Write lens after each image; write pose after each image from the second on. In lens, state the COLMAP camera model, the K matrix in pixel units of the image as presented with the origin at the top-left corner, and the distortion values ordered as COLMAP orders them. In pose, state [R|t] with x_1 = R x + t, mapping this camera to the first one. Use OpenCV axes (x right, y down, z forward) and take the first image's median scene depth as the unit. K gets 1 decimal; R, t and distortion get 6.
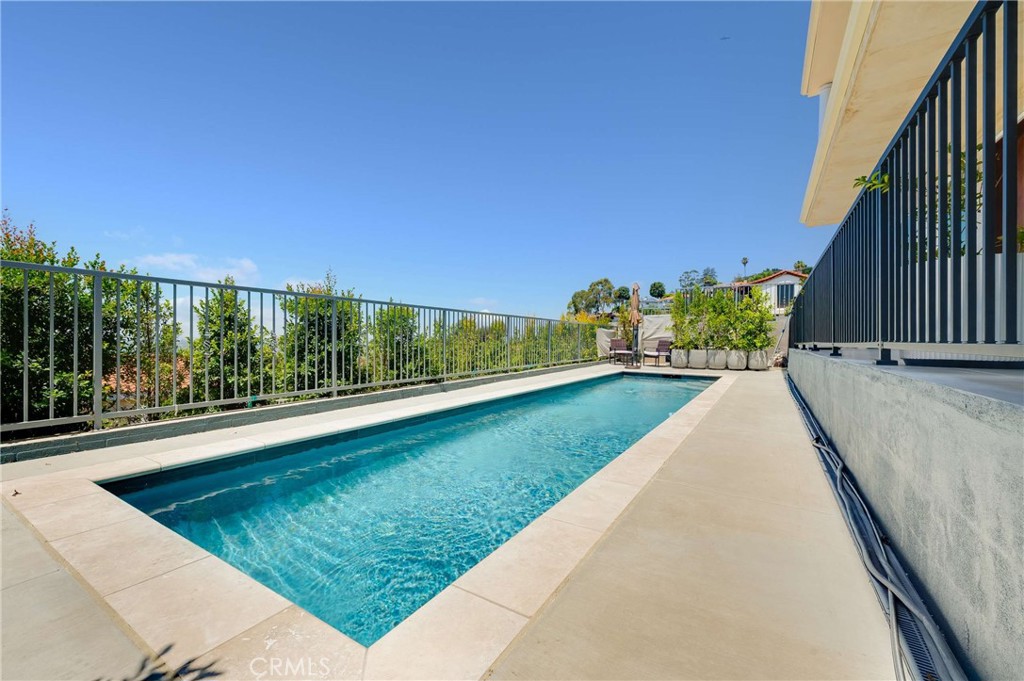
lens RADIAL K [[415.7, 0, 510.8], [0, 415.7, 342.9], [0, 0, 1]] dist [-0.001314, -0.000185]
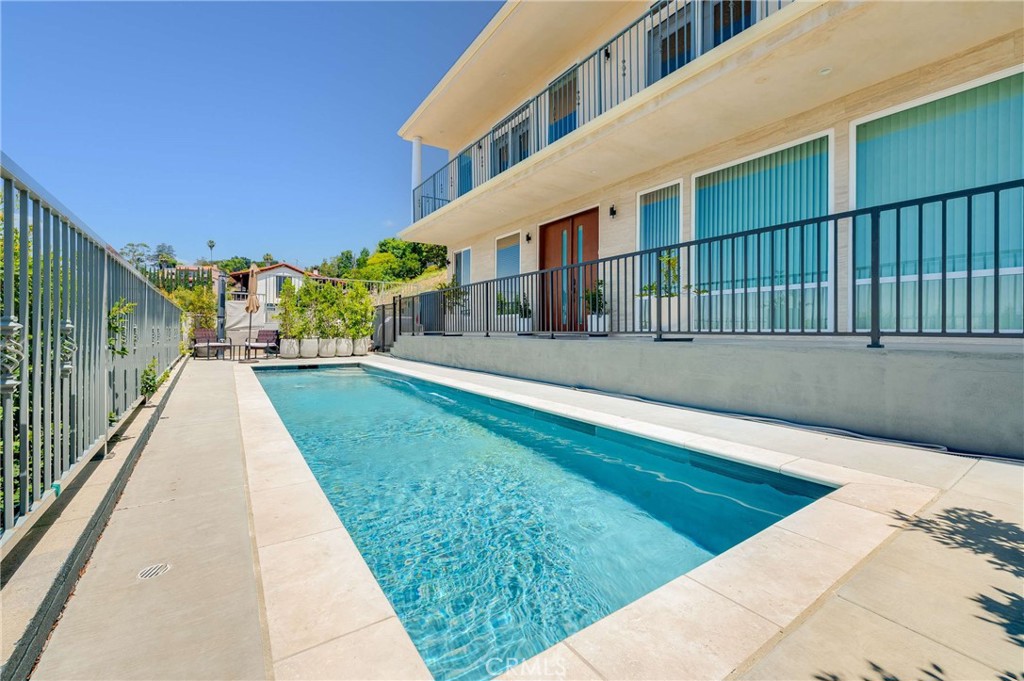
lens RADIAL K [[415.7, 0, 509.9], [0, 415.7, 329.7], [0, 0, 1]] dist [-0.001314, -0.000185]
pose [[0.405550, -0.004873, 0.914060, -0.074036], [0.008969, 0.999959, 0.001351, -0.000960], [-0.914029, 0.007651, 0.405578, 0.043360]]
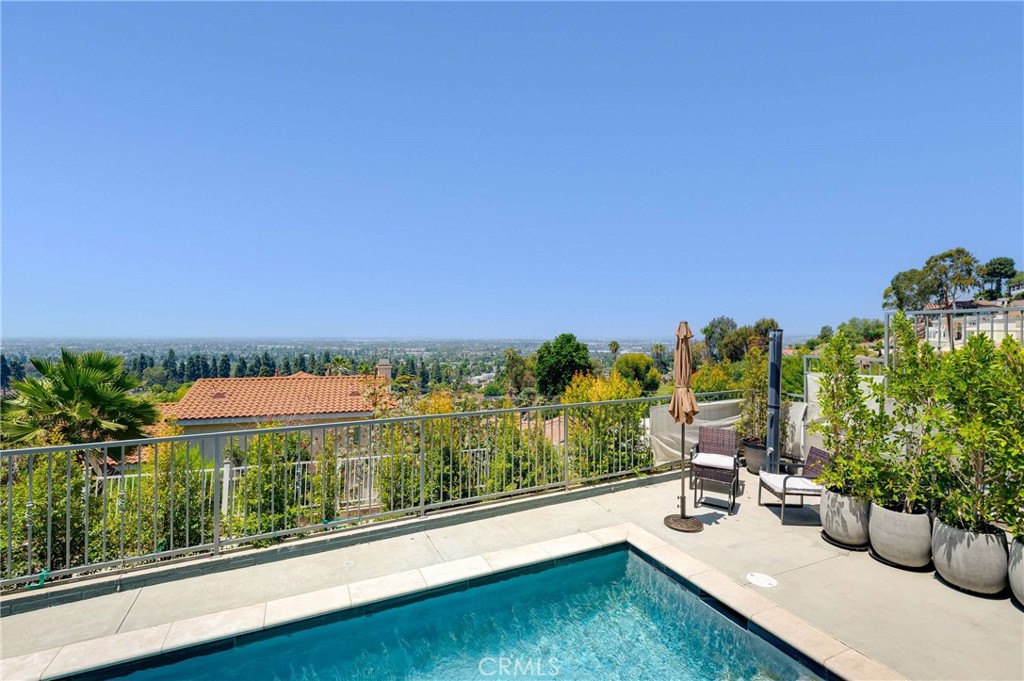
lens RADIAL K [[446.6, 0, 518.1], [0, 446.6, 330.2], [0, 0, 1]] dist [-0.000533, 0.001090]
pose [[0.838464, -0.009907, -0.544867, 0.108082], [-0.002824, 0.999742, -0.022524, -0.033518], [0.544950, 0.020424, 0.838220, 0.143675]]
